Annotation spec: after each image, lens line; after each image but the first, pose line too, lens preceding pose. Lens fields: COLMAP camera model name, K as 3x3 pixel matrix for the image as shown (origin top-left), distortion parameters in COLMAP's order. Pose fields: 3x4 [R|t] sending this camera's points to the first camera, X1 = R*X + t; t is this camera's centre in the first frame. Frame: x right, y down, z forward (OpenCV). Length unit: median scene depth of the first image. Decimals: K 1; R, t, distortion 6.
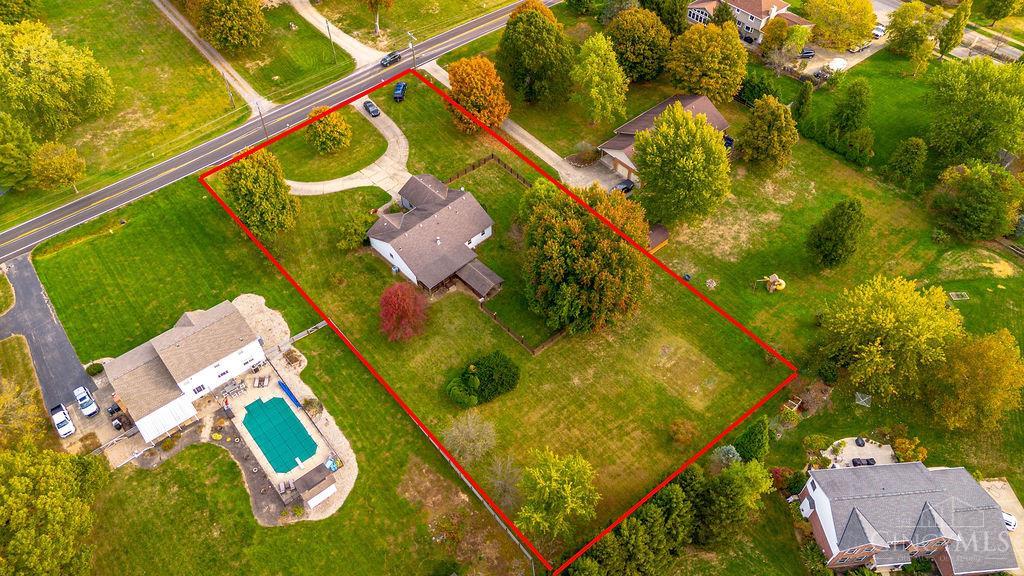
lens RADIAL K [[725.0, 0, 516.3], [0, 725.0, 288.6], [0, 0, 1]] dist [0.080926, -0.069502]
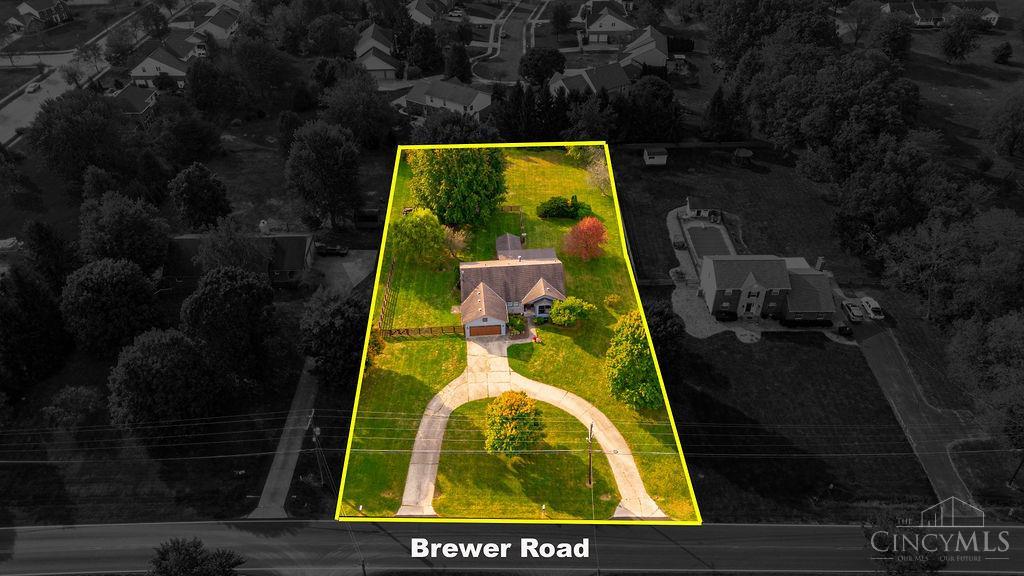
lens RADIAL K [[725.0, 0, 516.3], [0, 725.0, 288.6], [0, 0, 1]] dist [0.080926, -0.069502]
pose [[-0.775581, -0.371787, 0.510145, -0.684940], [0.489374, 0.156346, 0.857945, -1.006721], [-0.398732, 0.915057, 0.060684, 1.014637]]
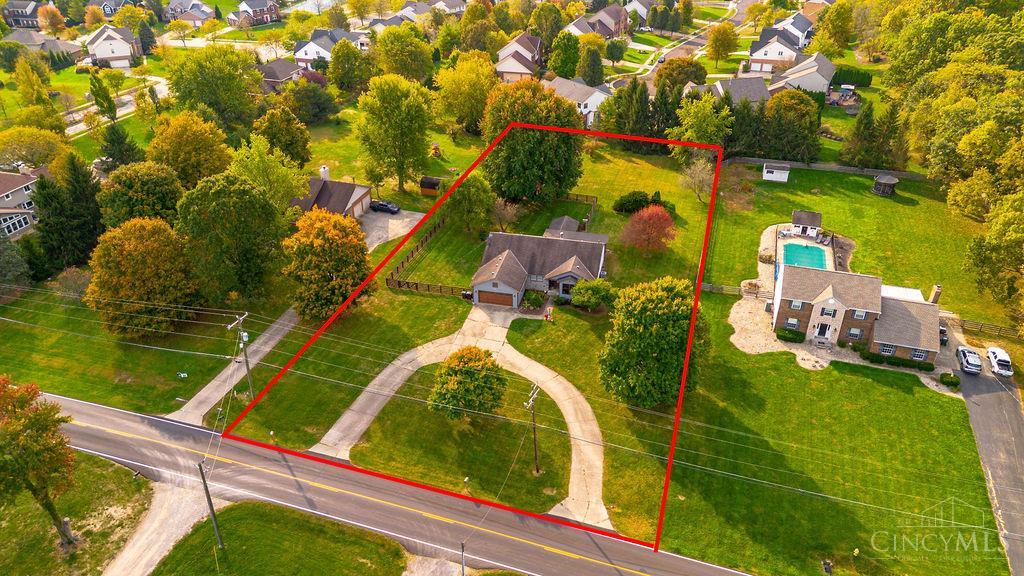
lens RADIAL K [[725.0, 0, 516.3], [0, 725.0, 288.6], [0, 0, 1]] dist [0.080926, -0.069502]
pose [[-0.542524, -0.427393, 0.723189, -0.814494], [0.647704, 0.335384, 0.684103, -0.752543], [-0.534927, 0.839555, 0.094870, 1.037883]]
